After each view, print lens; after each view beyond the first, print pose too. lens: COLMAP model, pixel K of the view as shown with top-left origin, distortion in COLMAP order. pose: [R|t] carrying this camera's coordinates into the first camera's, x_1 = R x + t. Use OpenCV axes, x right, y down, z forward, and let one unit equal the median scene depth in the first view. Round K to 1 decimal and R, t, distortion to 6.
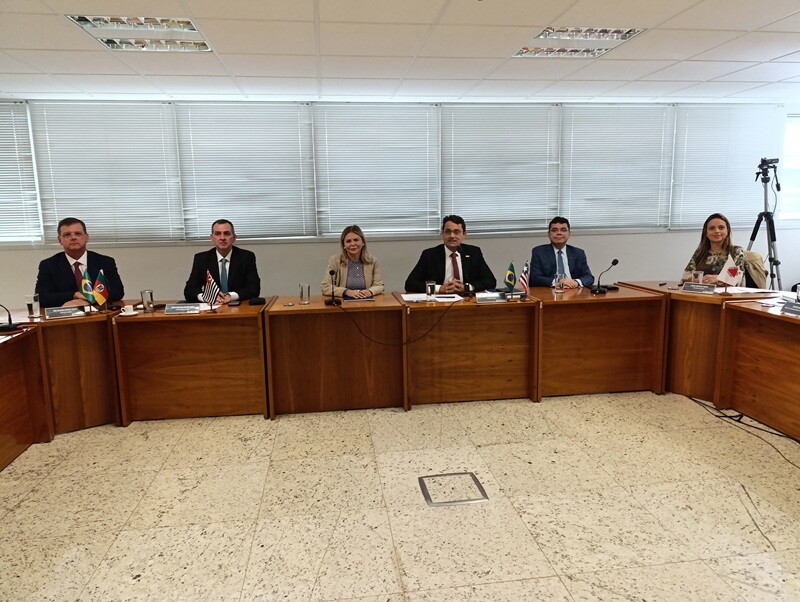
lens RADIAL K [[562.8, 0, 400.5], [0, 562.8, 298.3], [0, 0, 1]] dist [-0.005079, -0.002783]
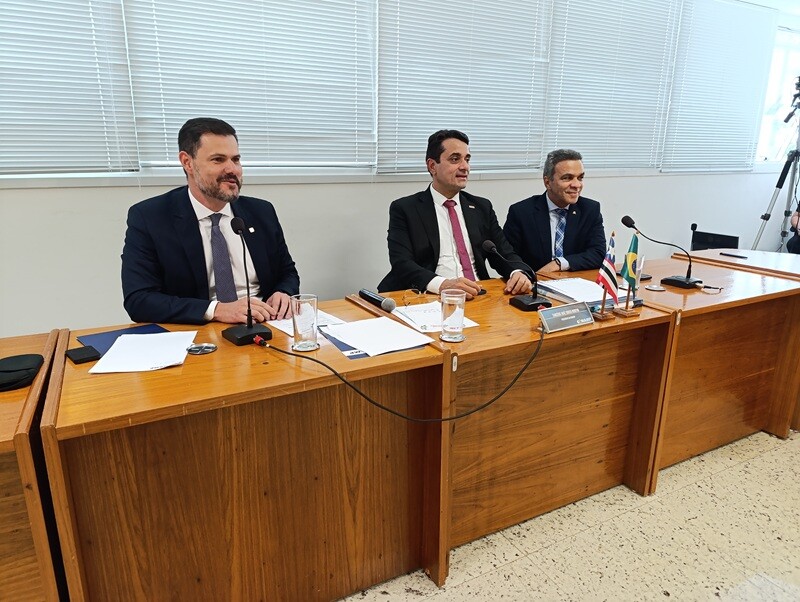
lens RADIAL K [[562.8, 0, 402.7], [0, 562.8, 300.6], [0, 0, 1]] dist [-0.005079, -0.002783]
pose [[0.933619, -0.065157, 0.352294, -0.177446], [0.028964, 0.993832, 0.107050, -0.074158], [-0.357096, -0.089740, 0.929747, 0.722240]]
